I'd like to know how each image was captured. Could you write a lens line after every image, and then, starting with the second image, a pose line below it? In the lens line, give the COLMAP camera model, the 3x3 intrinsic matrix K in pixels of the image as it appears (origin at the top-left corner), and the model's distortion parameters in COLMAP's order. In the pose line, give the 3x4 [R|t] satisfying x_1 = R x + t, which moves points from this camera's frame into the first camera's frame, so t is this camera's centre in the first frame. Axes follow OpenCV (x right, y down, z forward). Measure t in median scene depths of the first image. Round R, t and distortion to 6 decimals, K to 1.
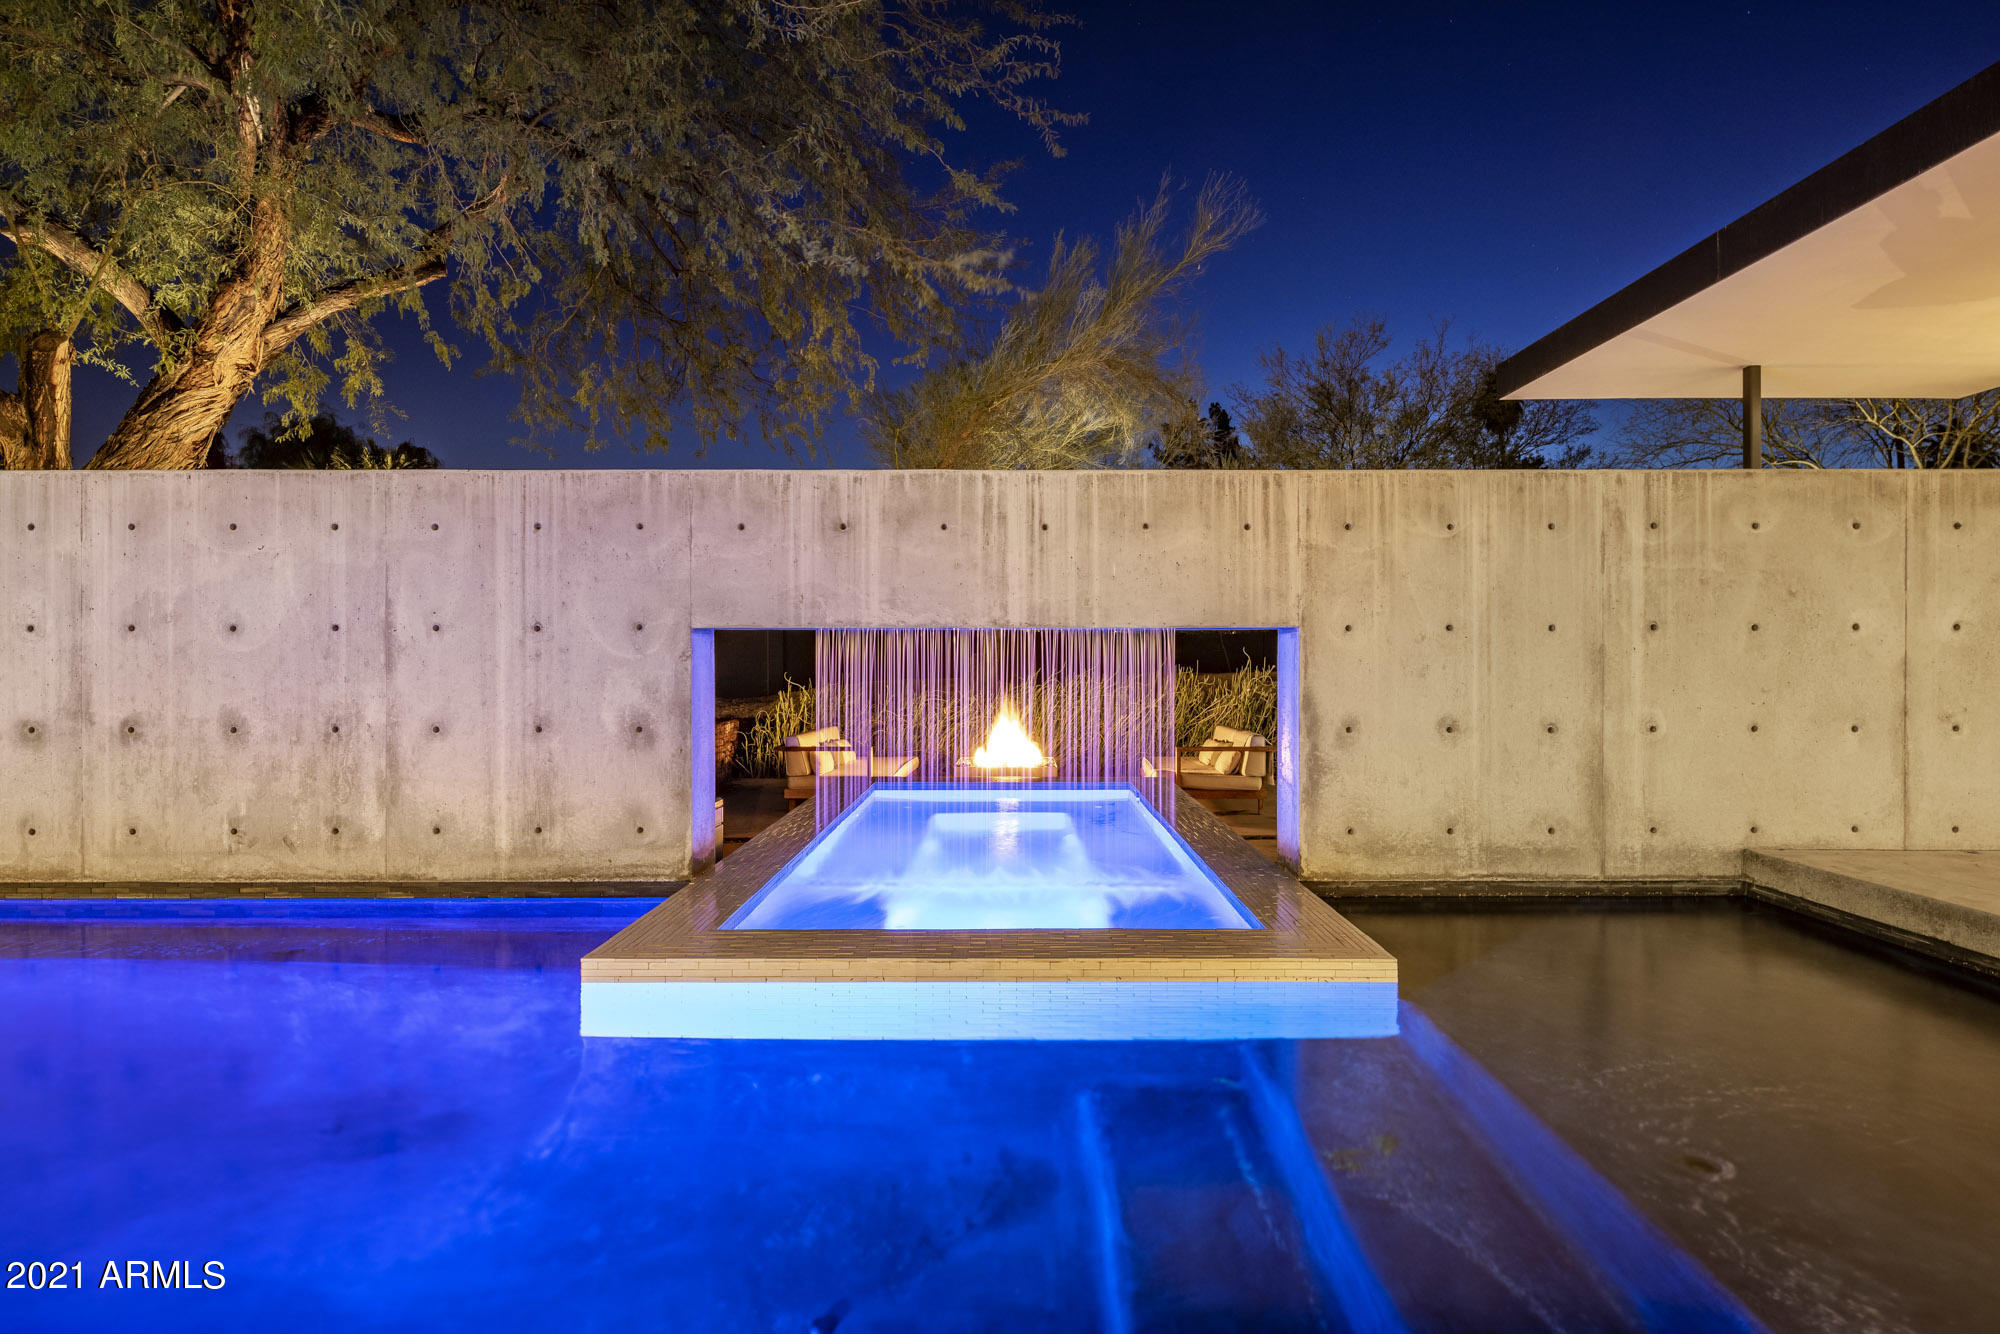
lens RADIAL K [[979.0, 0, 999.2], [0, 979.0, 662.9], [0, 0, 1]] dist [-0.002252, -0.000537]
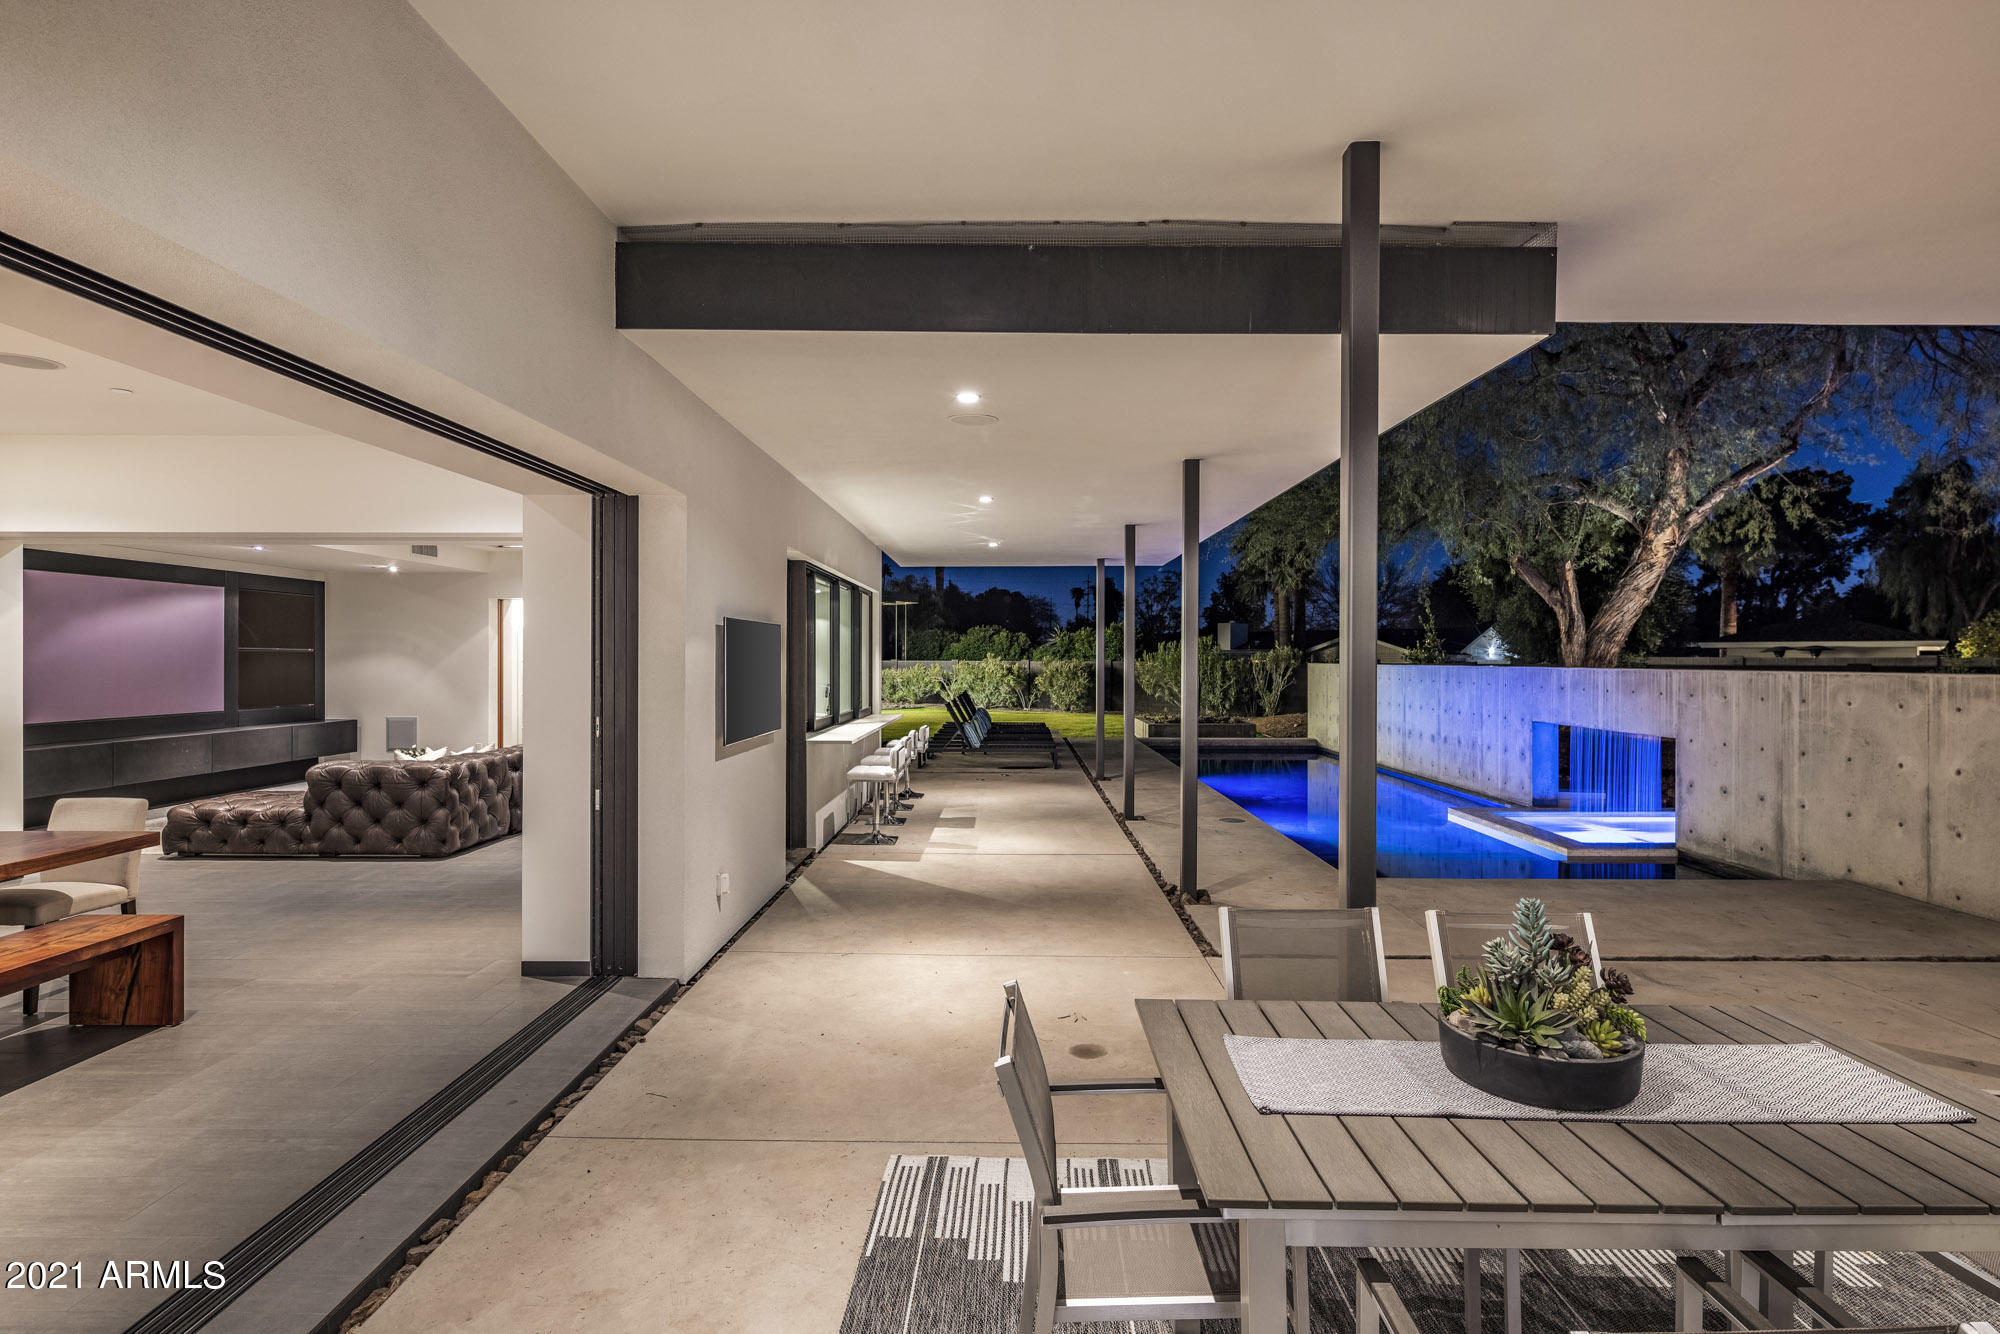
lens RADIAL K [[979.0, 0, 1001.1], [0, 979.0, 661.3], [0, 0, 1]] dist [-0.002252, -0.000537]
pose [[-0.001857, 0.005512, -0.999983, 2.598537], [-0.005023, 0.999972, 0.005521, -0.221545], [0.999986, 0.005034, -0.001829, -0.580236]]
